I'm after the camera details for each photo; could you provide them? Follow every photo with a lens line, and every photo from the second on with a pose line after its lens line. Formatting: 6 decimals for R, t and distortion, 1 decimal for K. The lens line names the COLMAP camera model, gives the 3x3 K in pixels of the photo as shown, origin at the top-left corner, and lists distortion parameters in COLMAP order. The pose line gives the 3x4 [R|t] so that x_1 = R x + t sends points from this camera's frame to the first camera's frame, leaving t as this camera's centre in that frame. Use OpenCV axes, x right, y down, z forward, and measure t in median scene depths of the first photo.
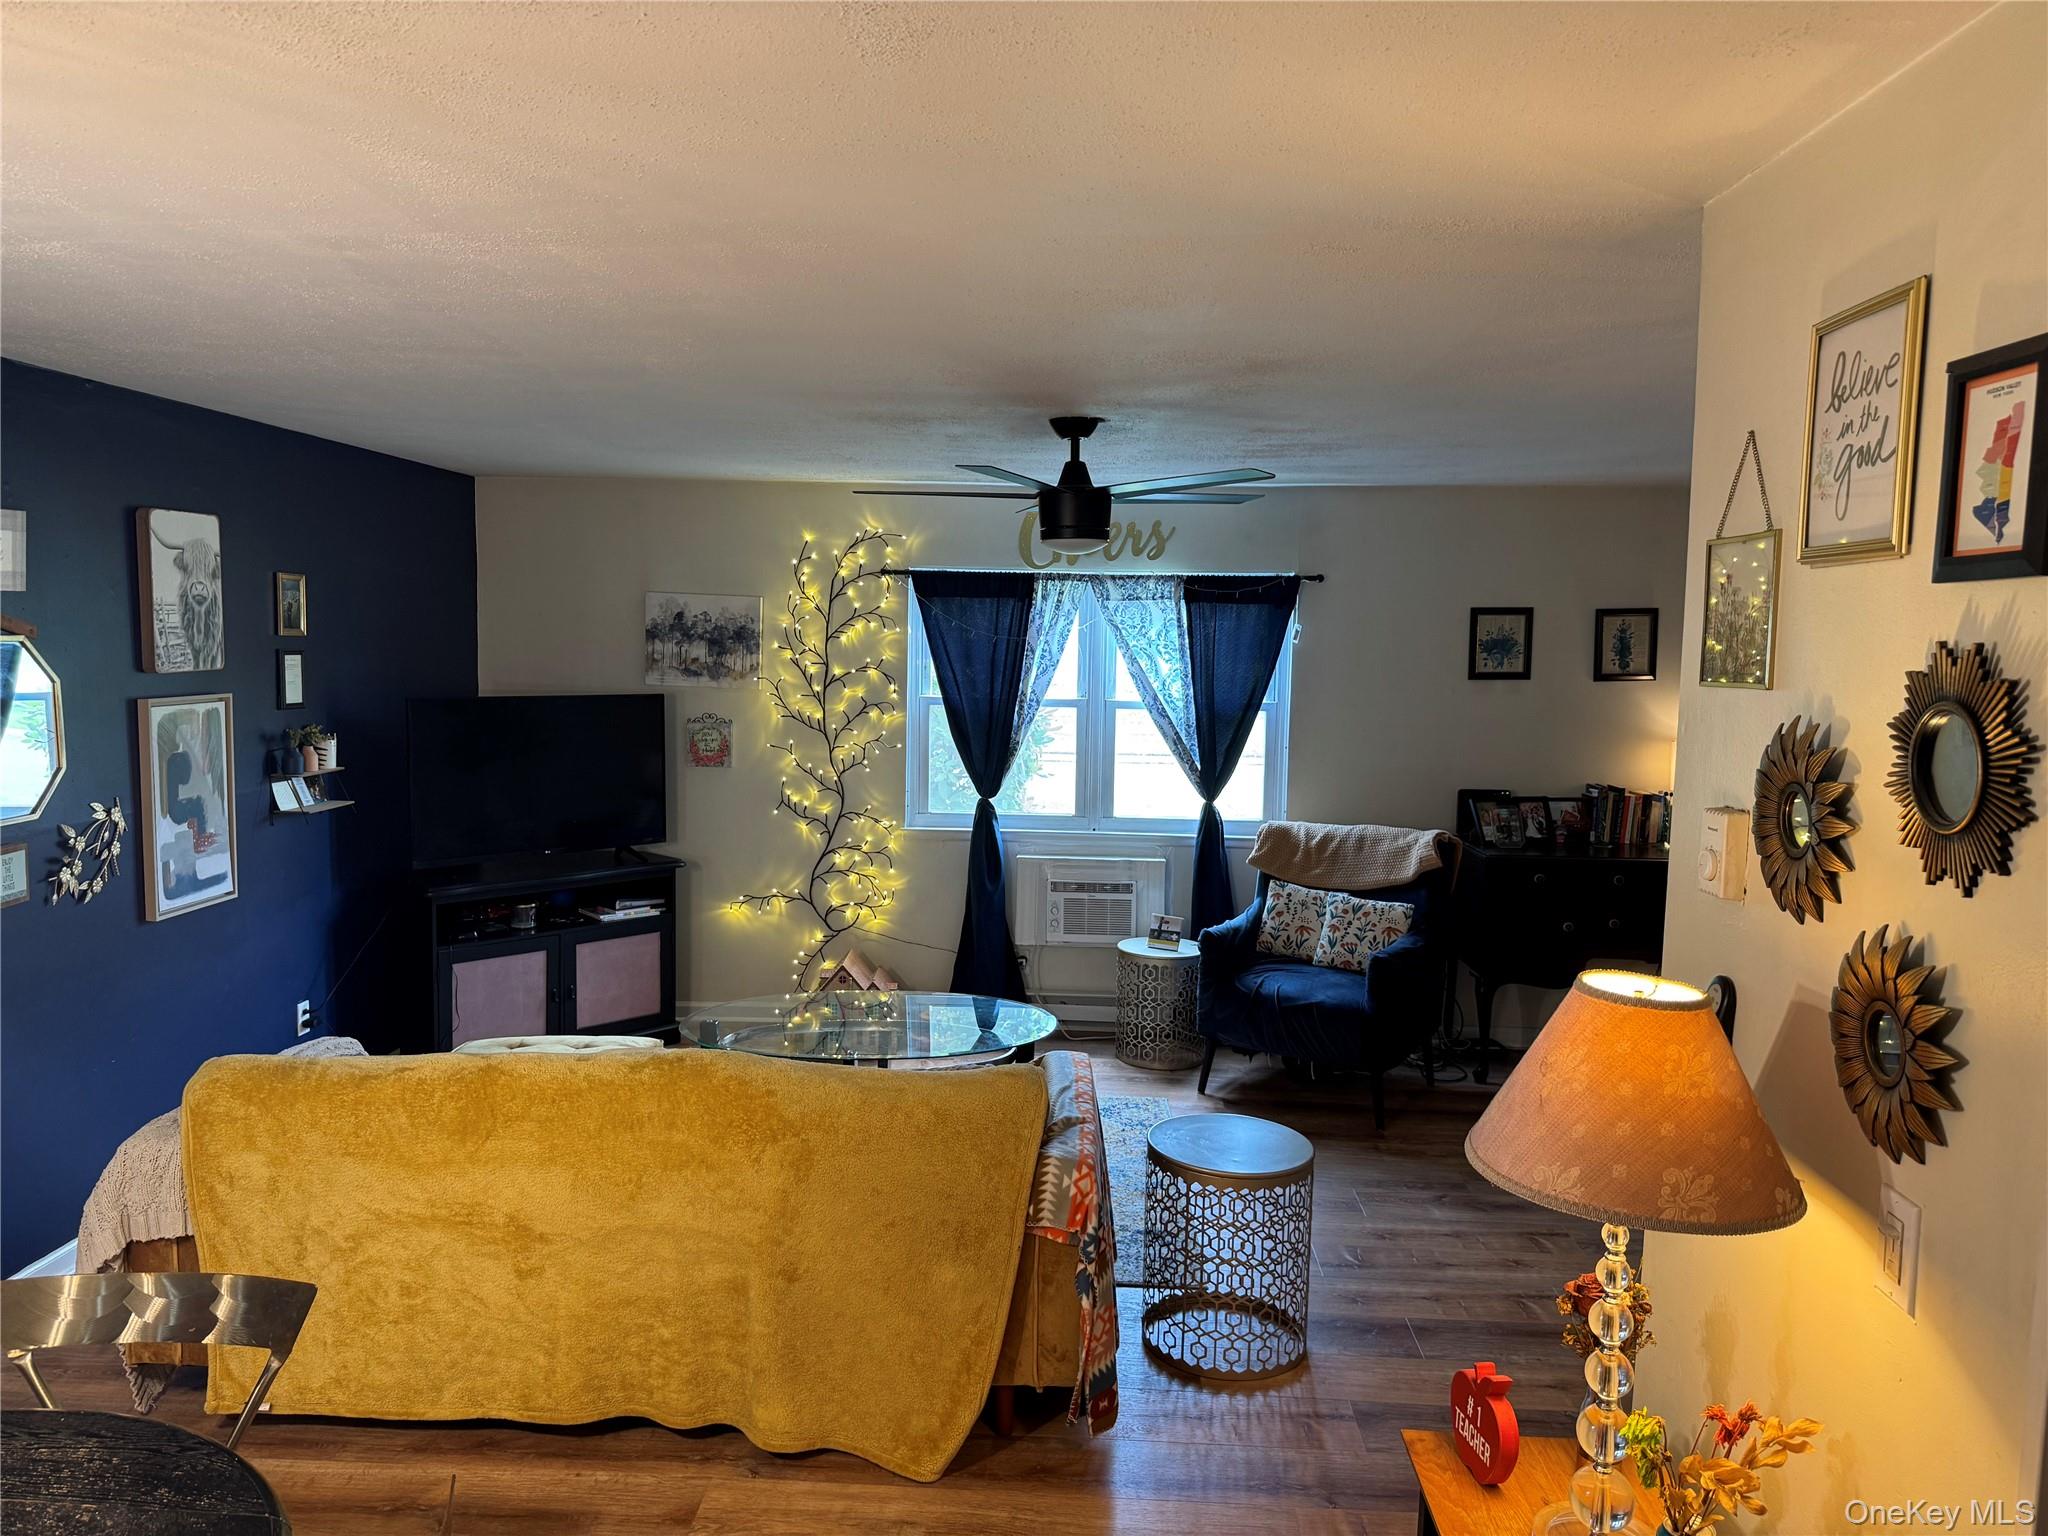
lens RADIAL K [[1433.3, 0, 1024.0], [0, 1433.3, 768.0], [0, 0, 1]] dist [0.158096, -0.000837]
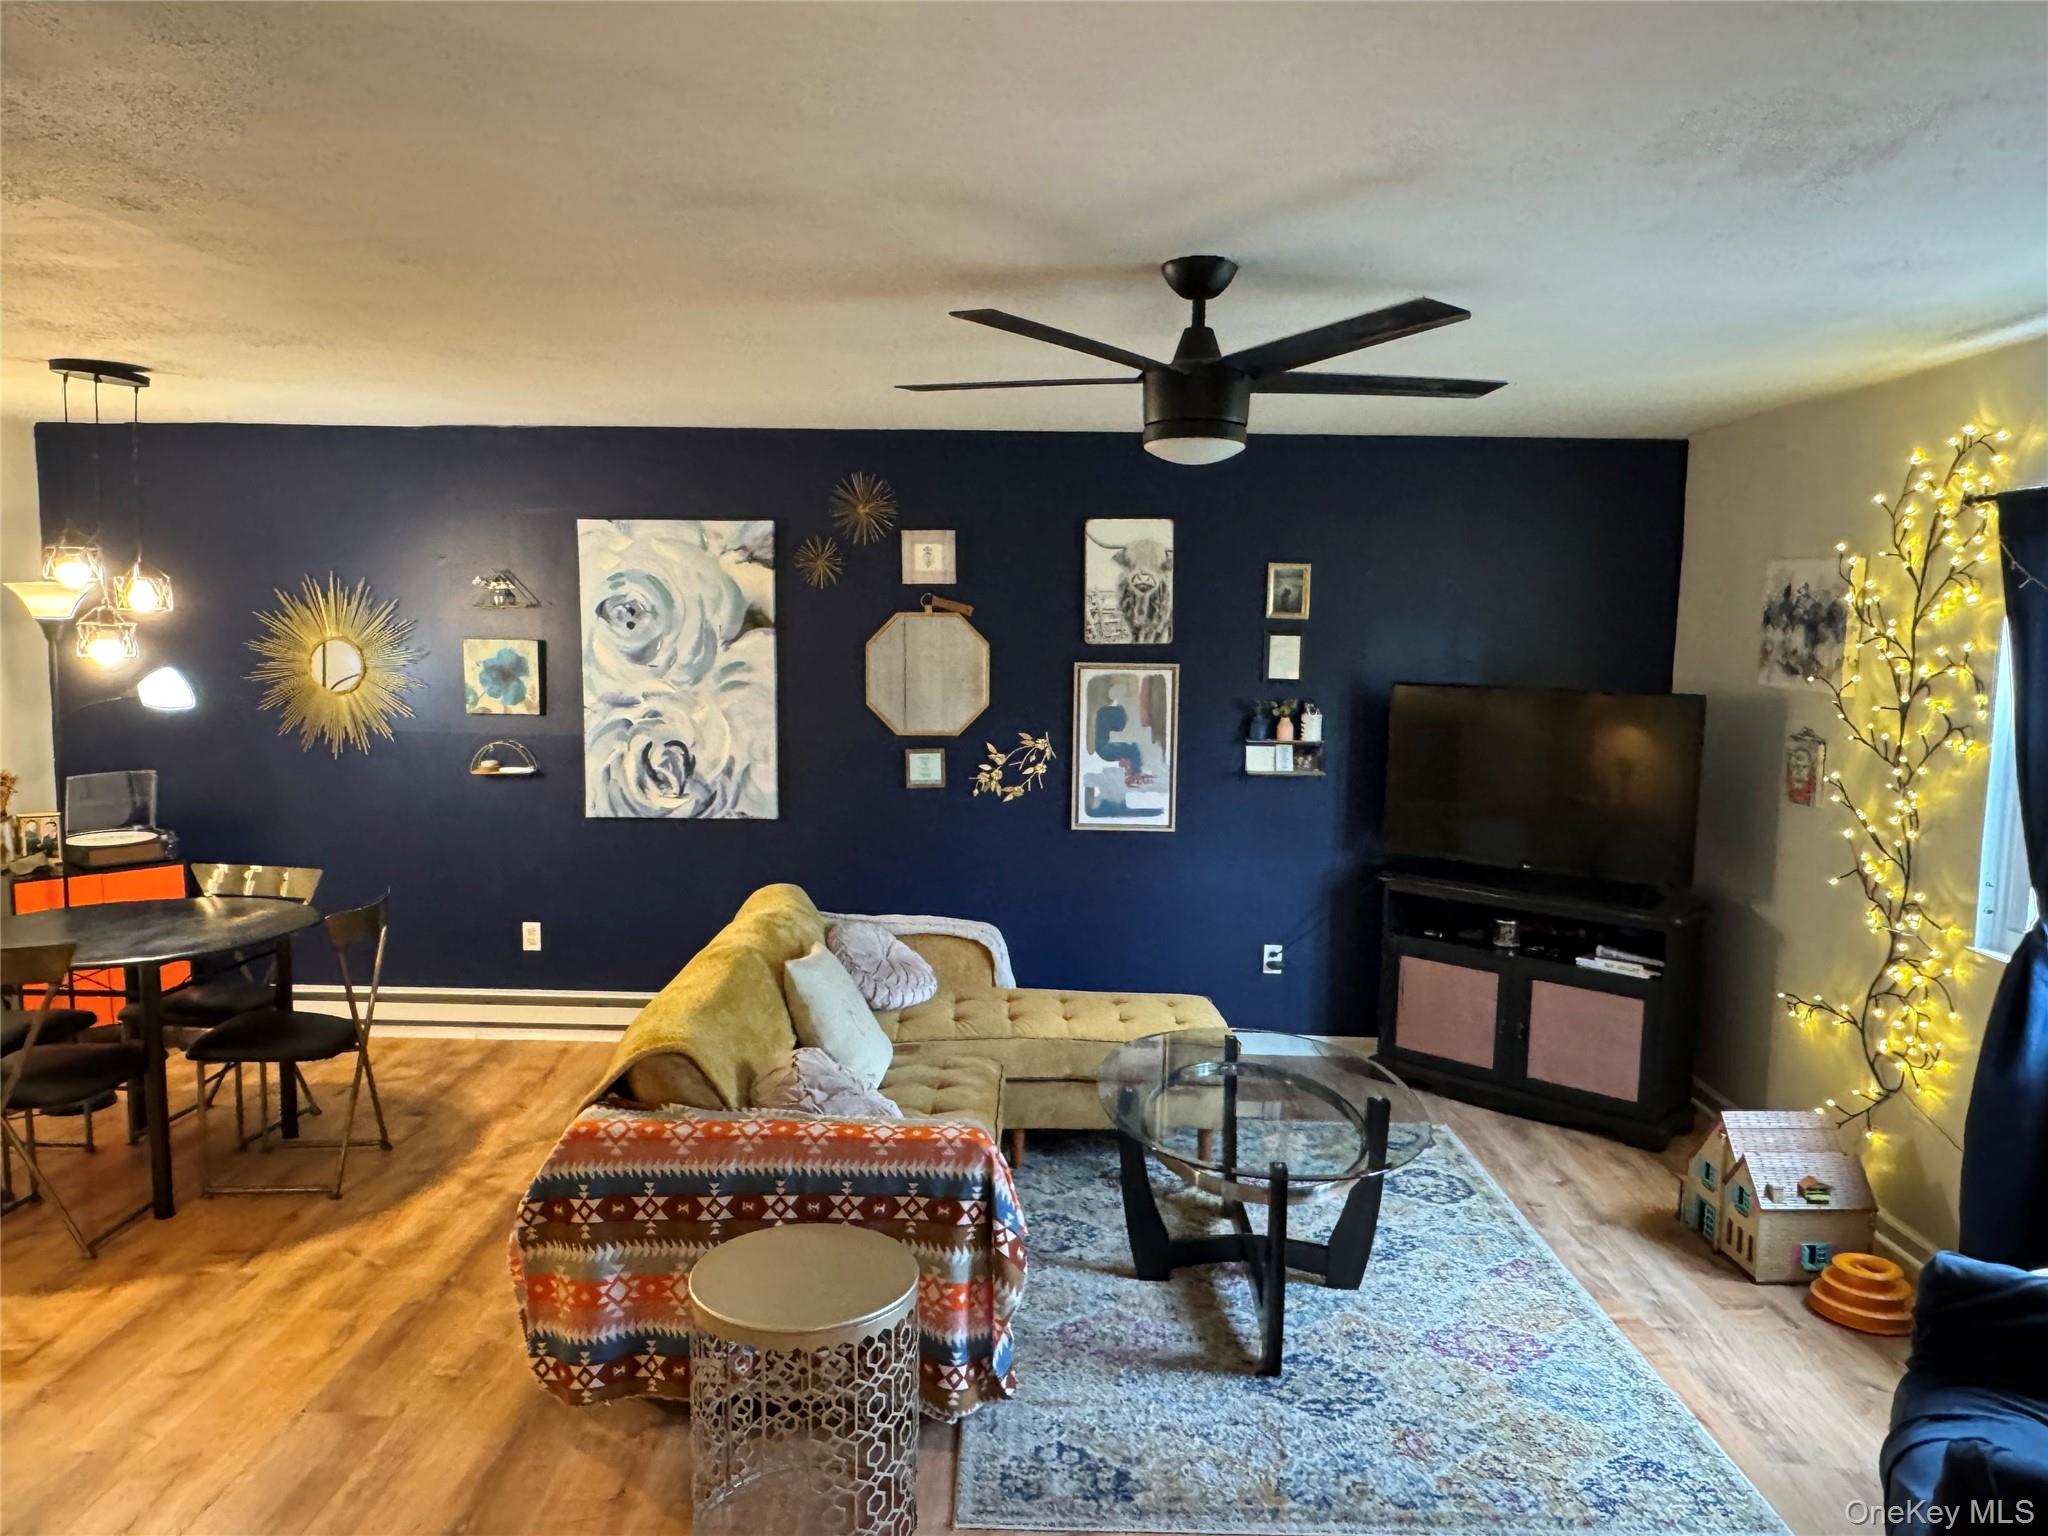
lens RADIAL K [[1467.7, 0, 1024.0], [0, 1467.7, 768.0], [0, 0, 1]] dist [-0.000817, -0.000531]
pose [[0.052421, 0.086321, -0.994887, 0.485524], [-0.109493, 0.990747, 0.080192, -0.035293], [0.992604, 0.104730, 0.061388, 0.597283]]
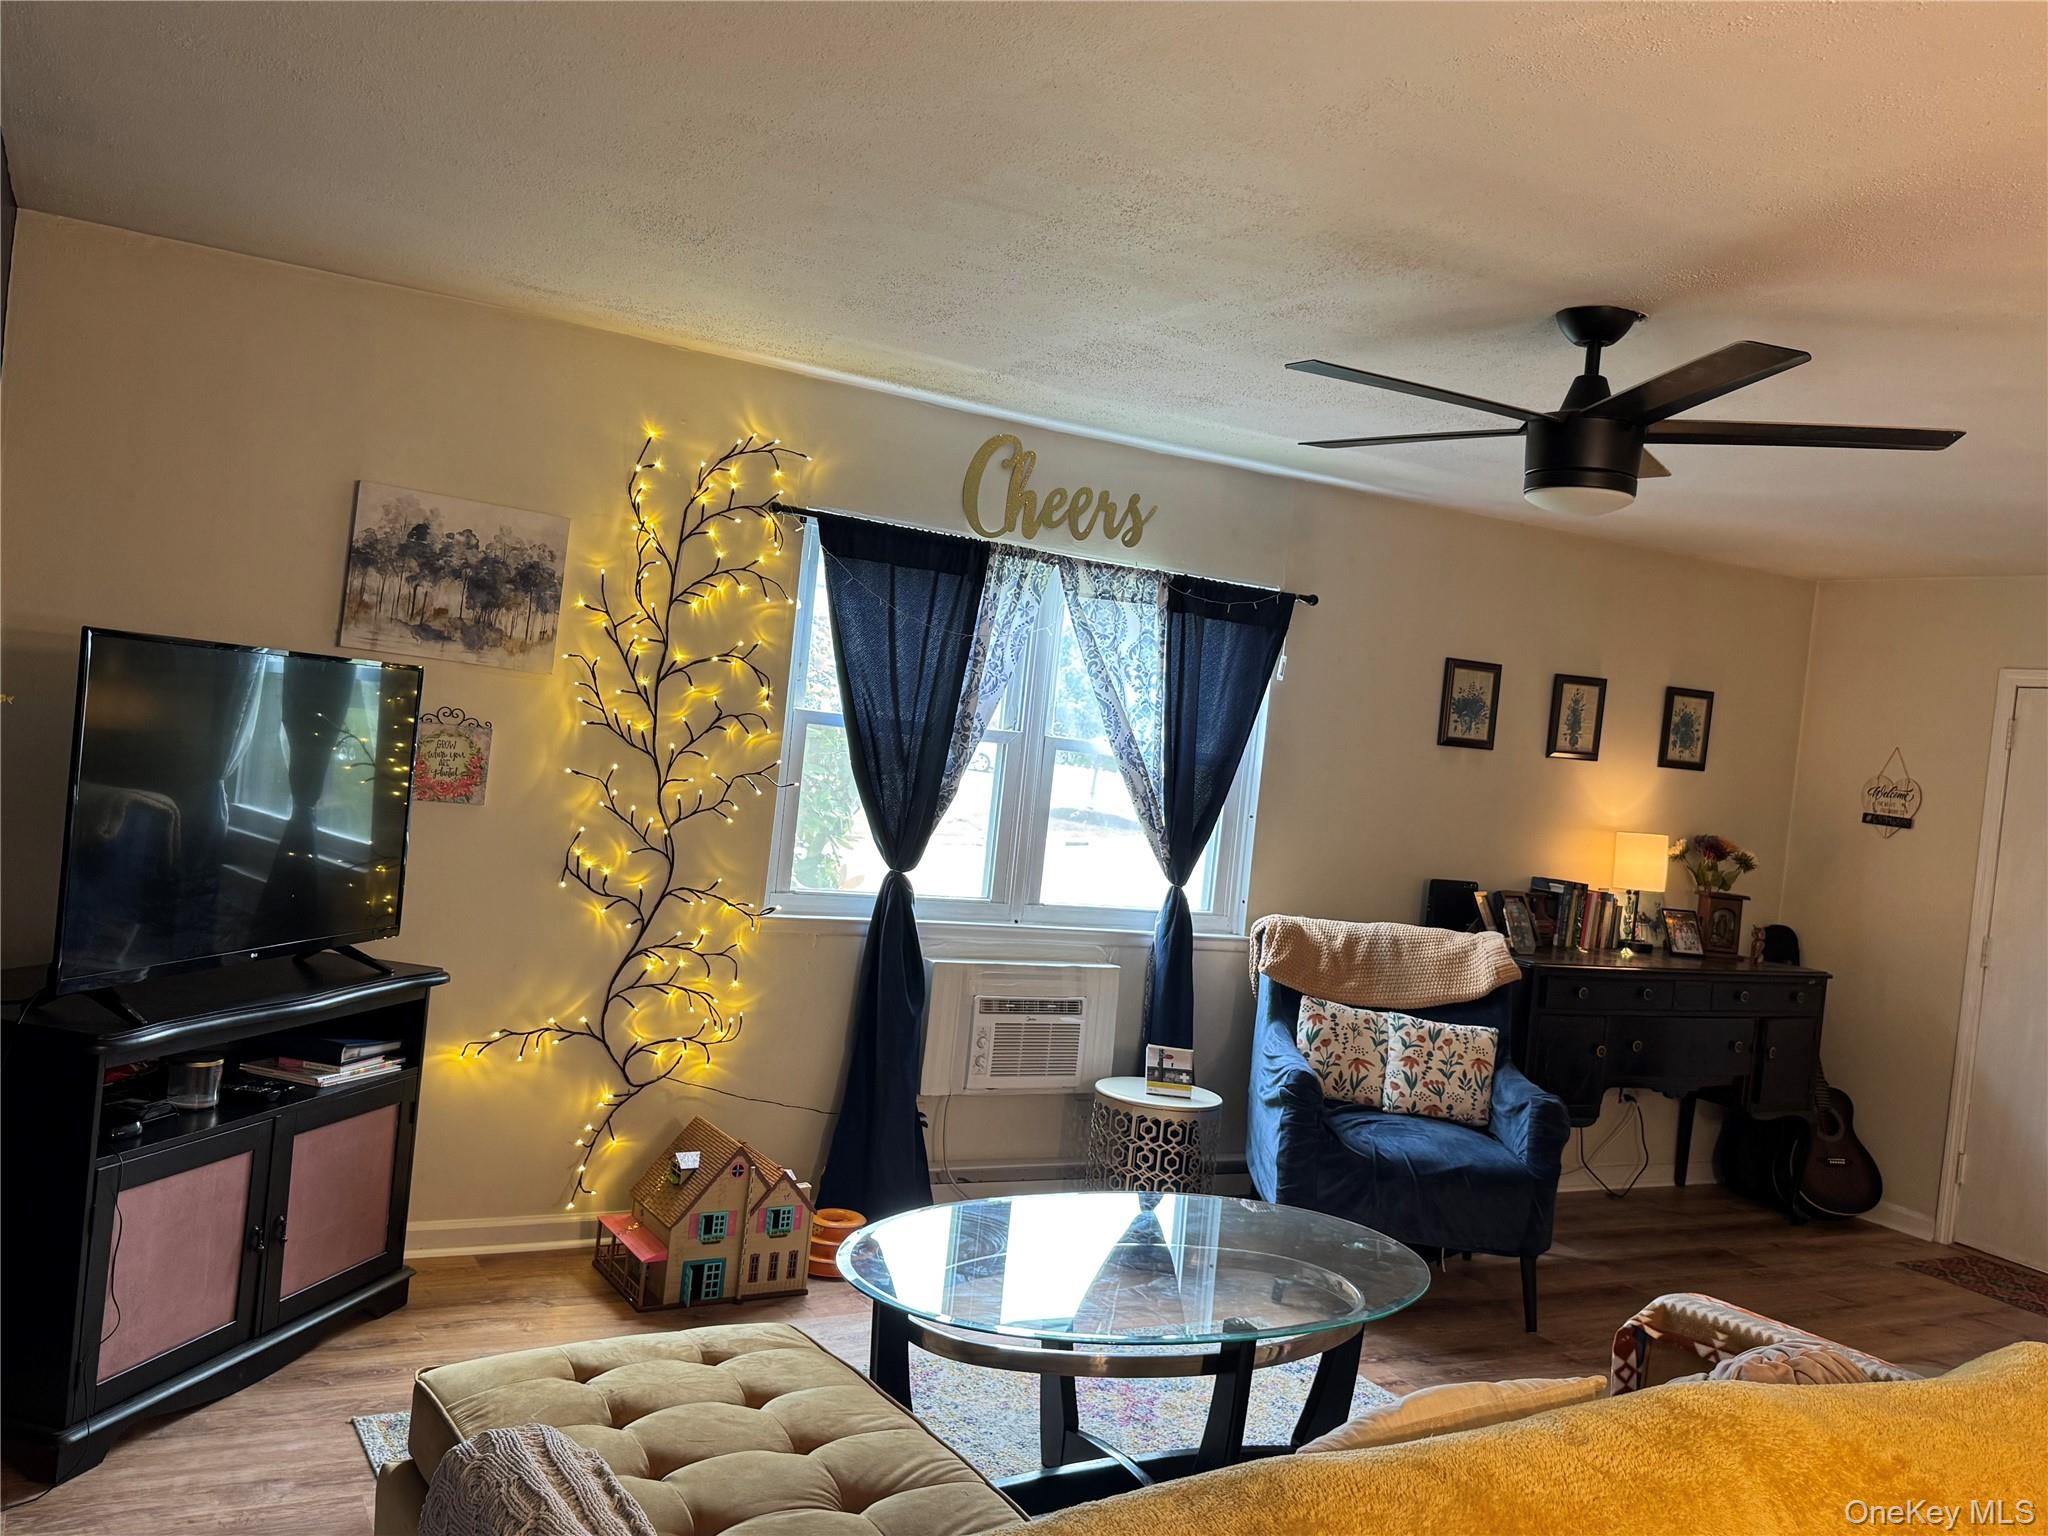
lens RADIAL K [[1723.2, 0, 1024.0], [0, 1723.2, 768.0], [0, 0, 1]] dist [0.179667, -0.005383]
pose [[0.839520, 0.063642, 0.539588, -0.411294], [-0.041778, 0.997737, -0.052678, 0.013051], [-0.541720, 0.021681, 0.840279, 0.306732]]
